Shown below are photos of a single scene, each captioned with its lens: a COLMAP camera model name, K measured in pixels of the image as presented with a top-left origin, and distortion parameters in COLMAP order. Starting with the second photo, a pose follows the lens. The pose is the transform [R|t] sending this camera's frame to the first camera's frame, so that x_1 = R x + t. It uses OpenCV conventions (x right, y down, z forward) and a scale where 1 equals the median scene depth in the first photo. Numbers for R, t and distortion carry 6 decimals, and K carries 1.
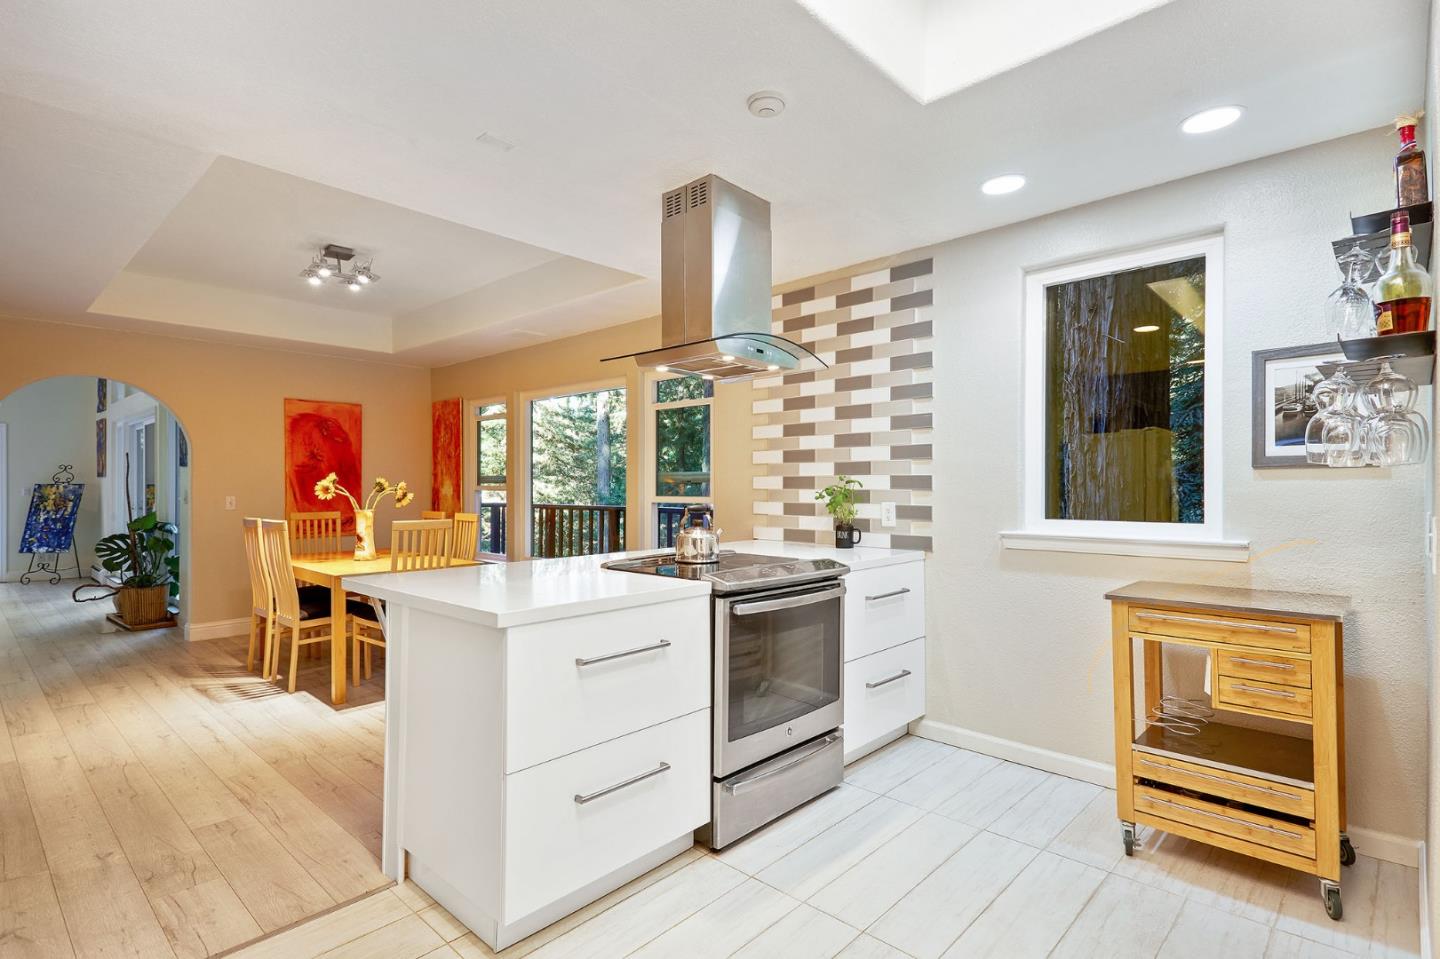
lens RADIAL K [[711.8, 0, 714.7], [0, 711.8, 487.1], [0, 0, 1]] dist [0.068400, -0.030170]
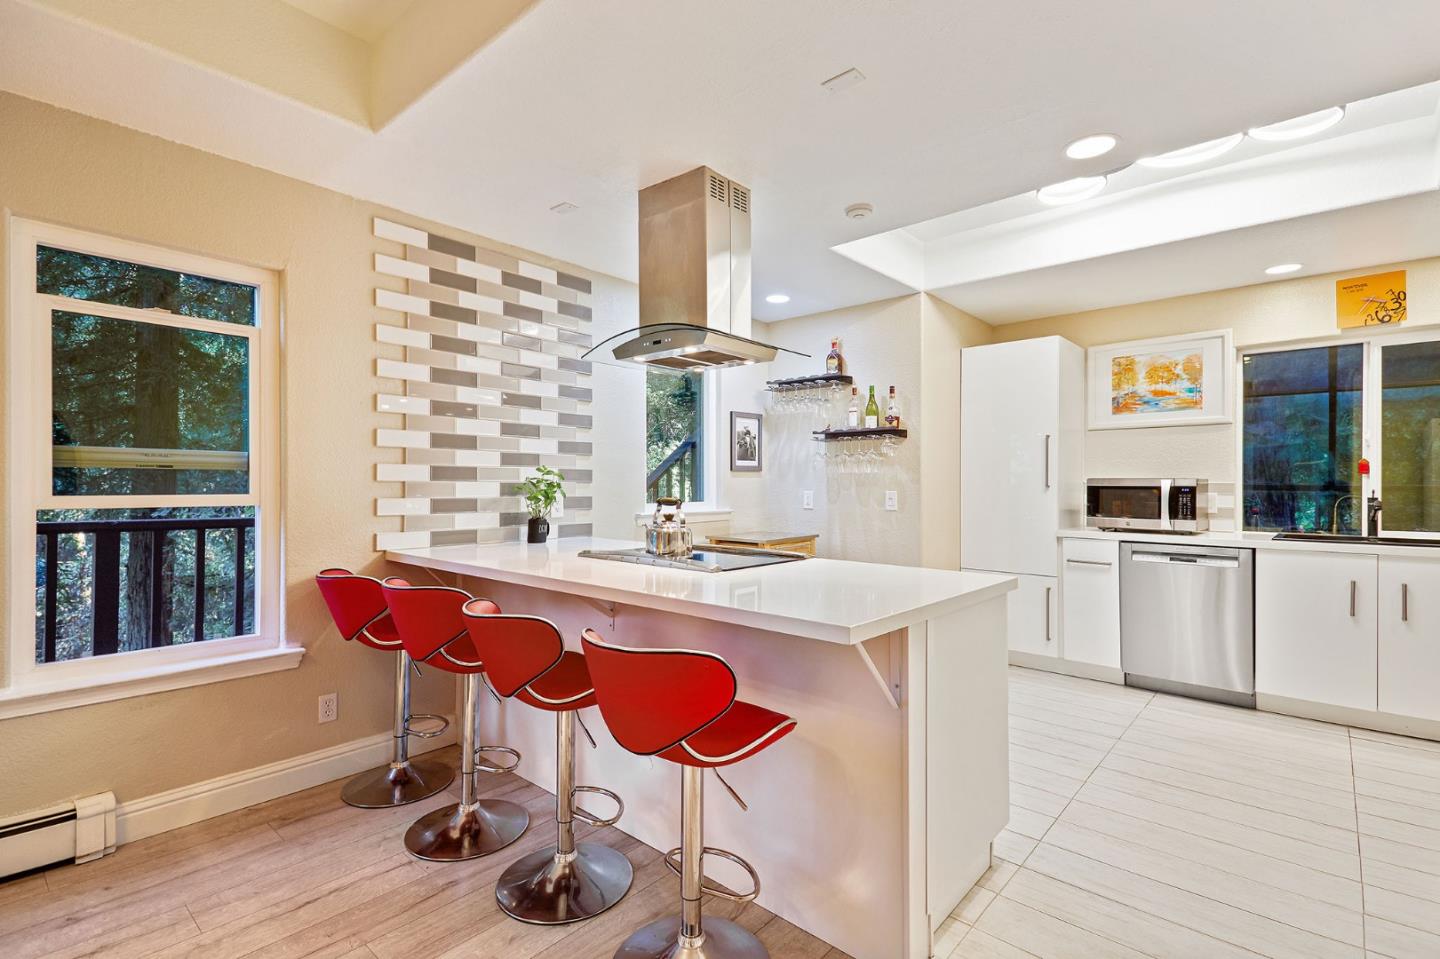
lens RADIAL K [[666.9, 0, 727.3], [0, 666.9, 484.3], [0, 0, 1]] dist [0.062712, -0.025246]
pose [[-0.044809, -0.001501, 0.998994, -0.770036], [-0.003414, 0.999993, 0.001350, 0.004753], [-0.998990, -0.003351, -0.044814, 0.815916]]
